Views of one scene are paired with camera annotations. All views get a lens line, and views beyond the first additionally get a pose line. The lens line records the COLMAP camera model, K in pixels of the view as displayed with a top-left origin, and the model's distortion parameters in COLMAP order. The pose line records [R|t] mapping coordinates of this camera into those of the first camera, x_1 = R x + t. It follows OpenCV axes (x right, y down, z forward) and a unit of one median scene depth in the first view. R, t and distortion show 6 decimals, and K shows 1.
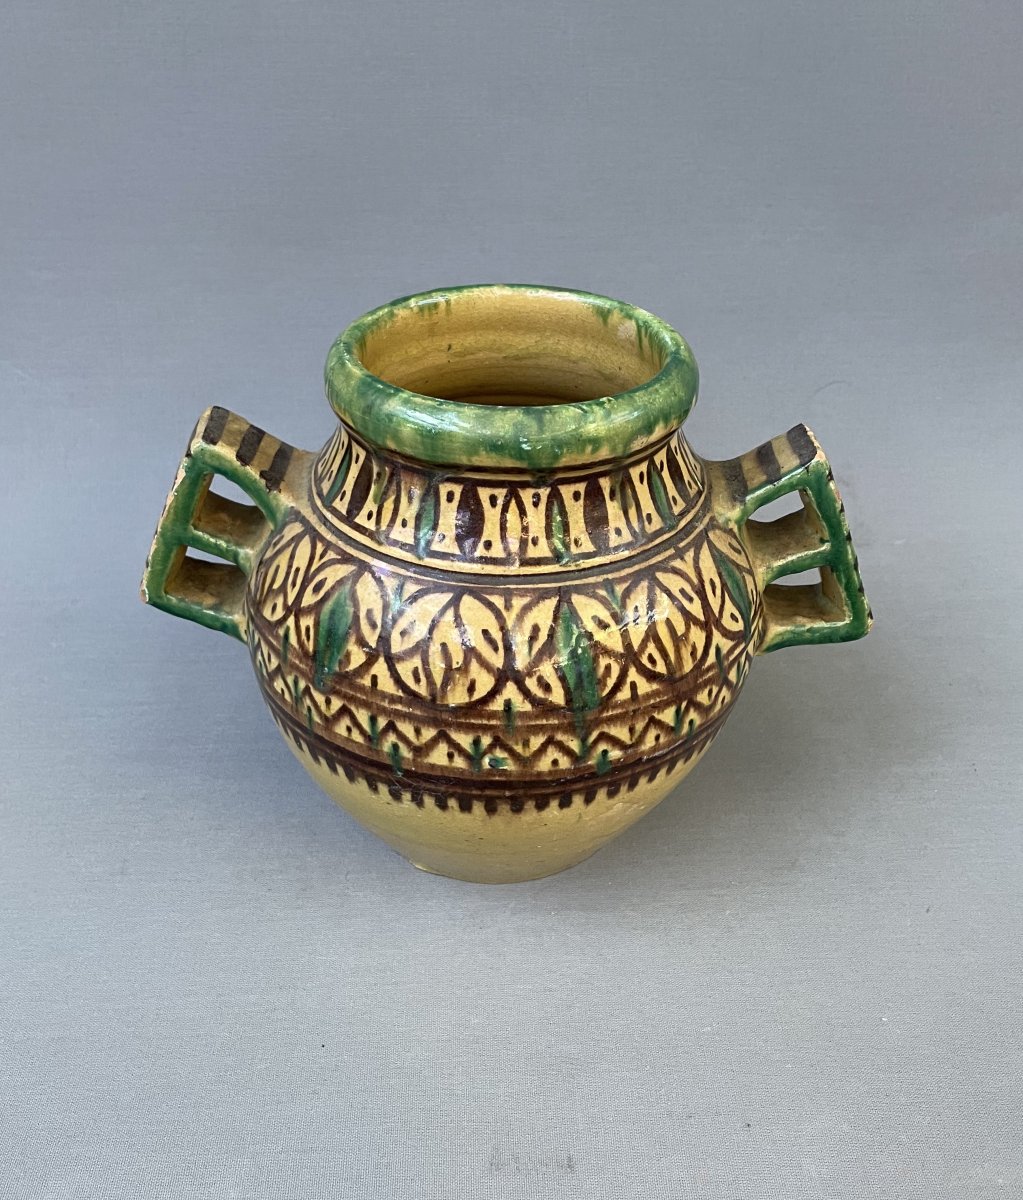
lens RADIAL K [[1172.5, 0, 514.5], [0, 1172.5, 557.2], [0, 0, 1]] dist [0.126922, 0.000066]
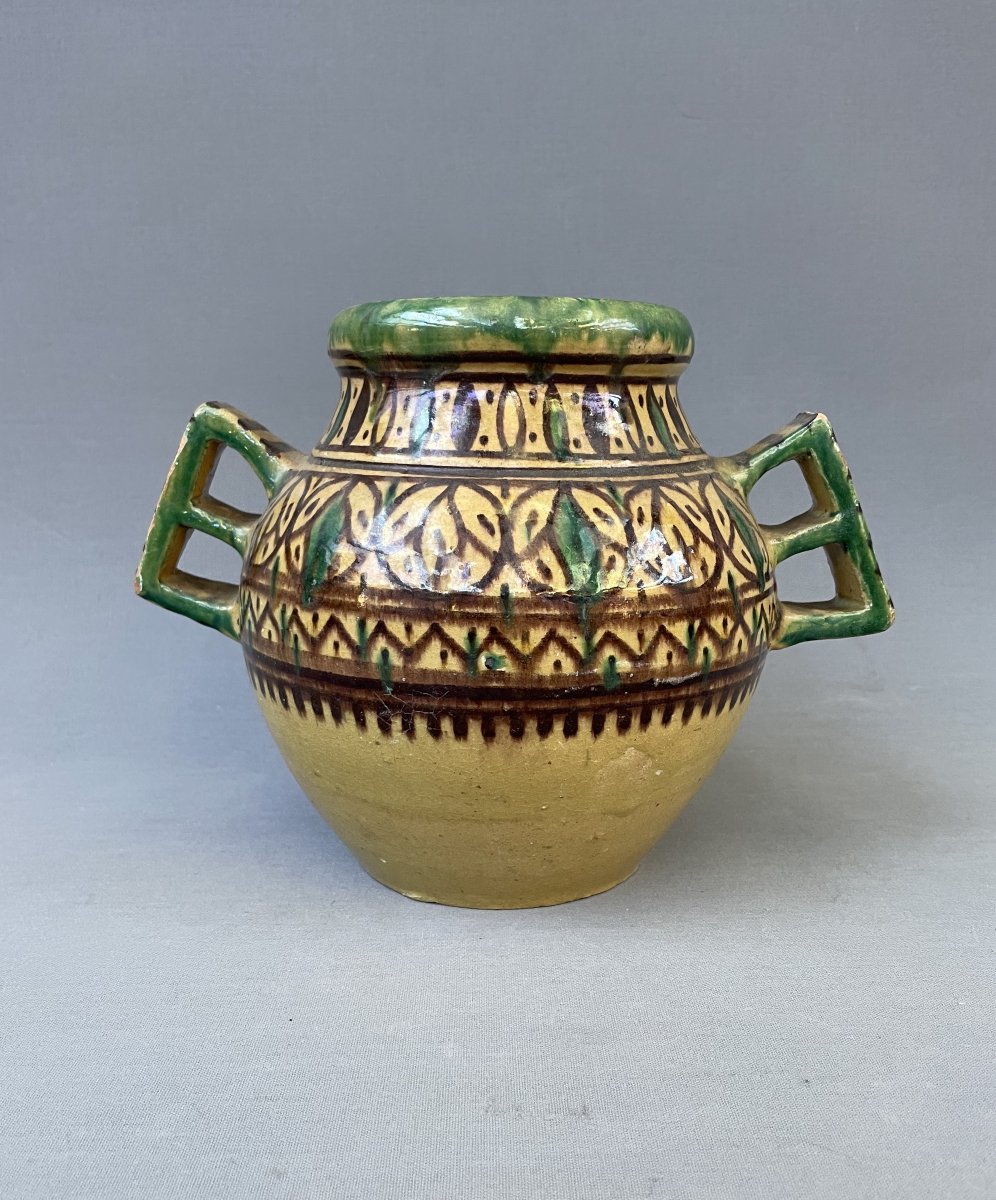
lens RADIAL K [[1101.1, 0, 494.4], [0, 1101.1, 652.4], [0, 0, 1]] dist [0.087499, -0.005023]
pose [[0.999344, -0.012158, -0.034127, 0.014372], [0.000919, 0.950207, -0.311617, 0.425617], [0.036216, 0.311382, 0.949595, 0.179167]]
